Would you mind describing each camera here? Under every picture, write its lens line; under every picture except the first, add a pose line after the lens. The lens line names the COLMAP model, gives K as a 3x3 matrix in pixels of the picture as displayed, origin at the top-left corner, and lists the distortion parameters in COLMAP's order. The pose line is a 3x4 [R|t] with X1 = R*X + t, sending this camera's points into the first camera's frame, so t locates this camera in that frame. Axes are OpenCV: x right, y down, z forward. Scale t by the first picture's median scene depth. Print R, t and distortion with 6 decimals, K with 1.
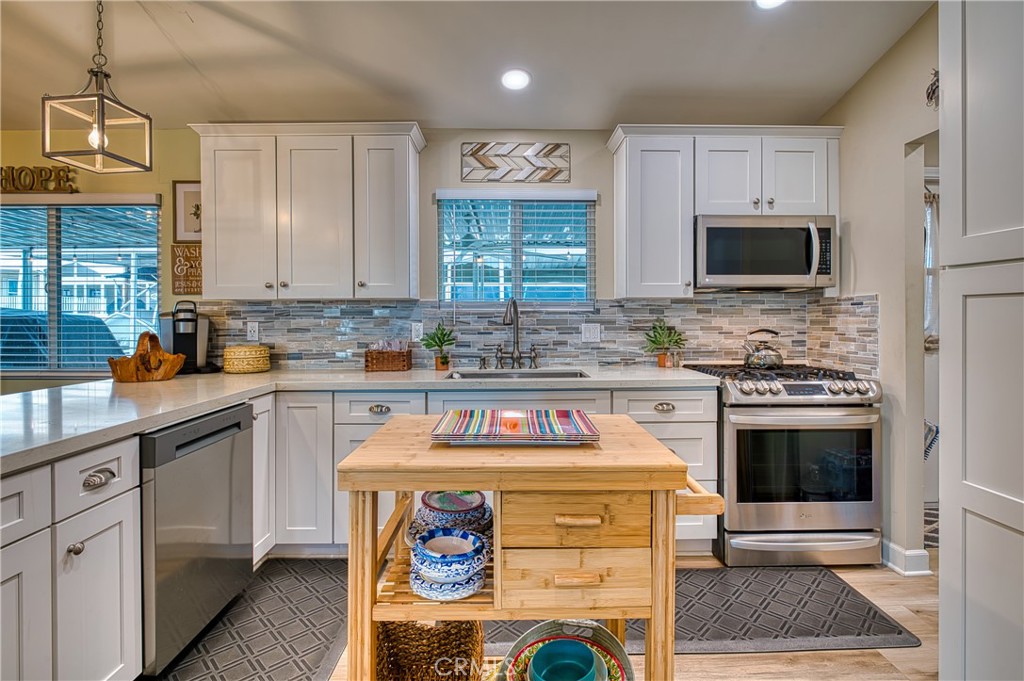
lens RADIAL K [[497.5, 0, 523.4], [0, 497.5, 315.9], [0, 0, 1]] dist [-0.009919, -0.007356]
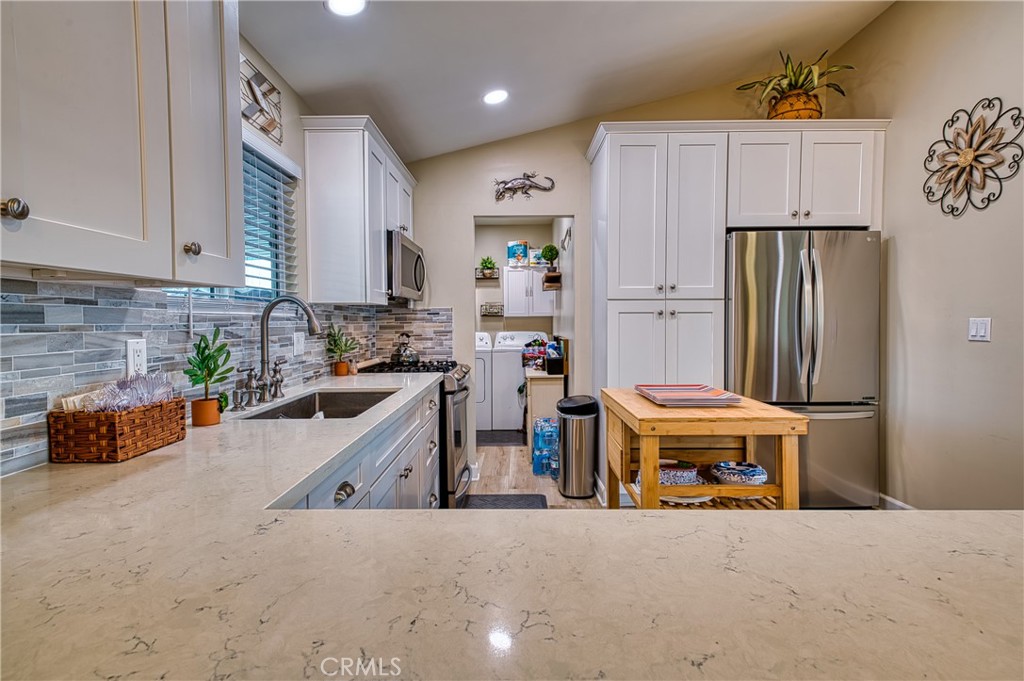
lens RADIAL K [[497.5, 0, 504.5], [0, 497.5, 335.7], [0, 0, 1]] dist [-0.009919, -0.007356]
pose [[0.044038, -0.027971, 0.998638, -0.705867], [0.005595, 0.999599, 0.027751, 0.000427], [-0.999014, 0.004365, 0.044177, 0.678709]]
